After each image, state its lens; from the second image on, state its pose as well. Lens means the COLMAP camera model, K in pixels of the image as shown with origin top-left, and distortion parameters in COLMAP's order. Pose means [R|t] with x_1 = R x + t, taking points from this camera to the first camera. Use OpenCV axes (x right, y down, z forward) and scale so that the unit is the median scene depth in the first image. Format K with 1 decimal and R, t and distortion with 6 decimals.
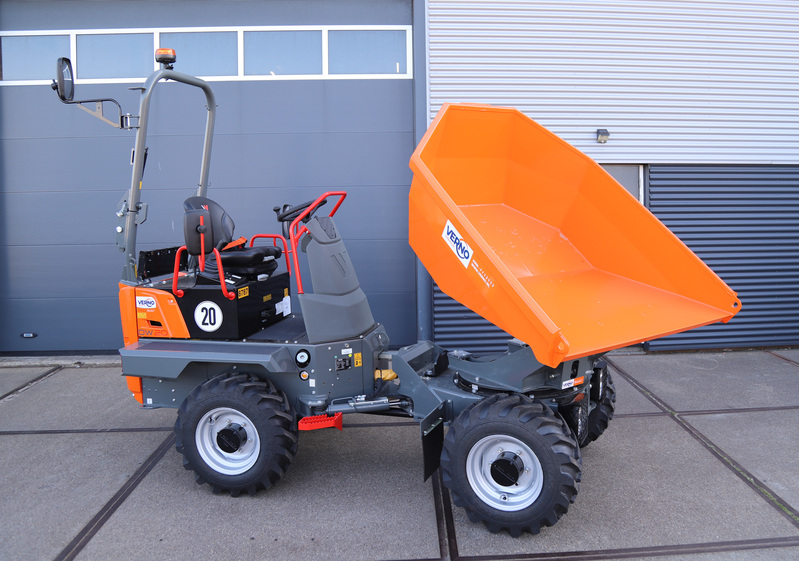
lens RADIAL K [[643.0, 0, 401.1], [0, 643.0, 249.4], [0, 0, 1]] dist [-0.111818, 0.058305]
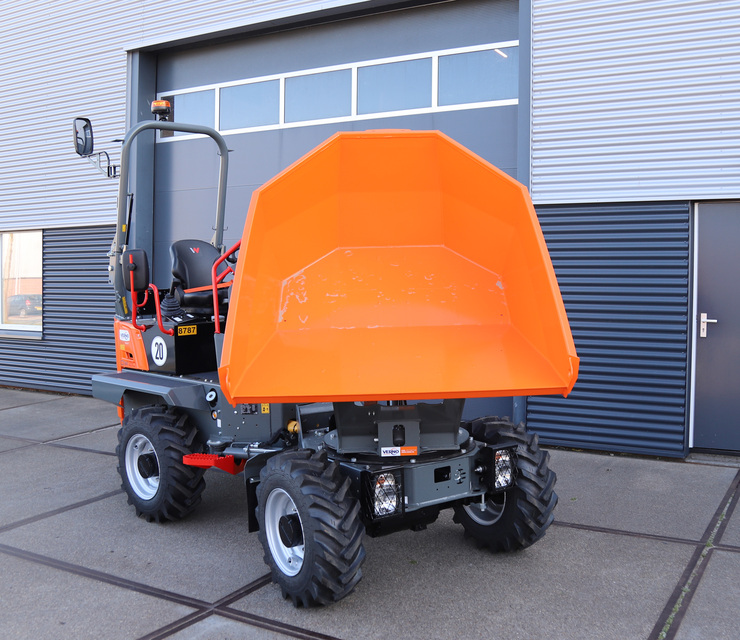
lens RADIAL K [[779.4, 0, 370.0], [0, 779.4, 320.0], [0, 0, 1]] dist [-0.097079, 0.018475]
pose [[0.850816, 0.046939, -0.523363, 0.666912], [-0.048996, 0.998750, 0.009924, 0.023627], [0.523175, 0.017199, 0.852052, 0.085305]]
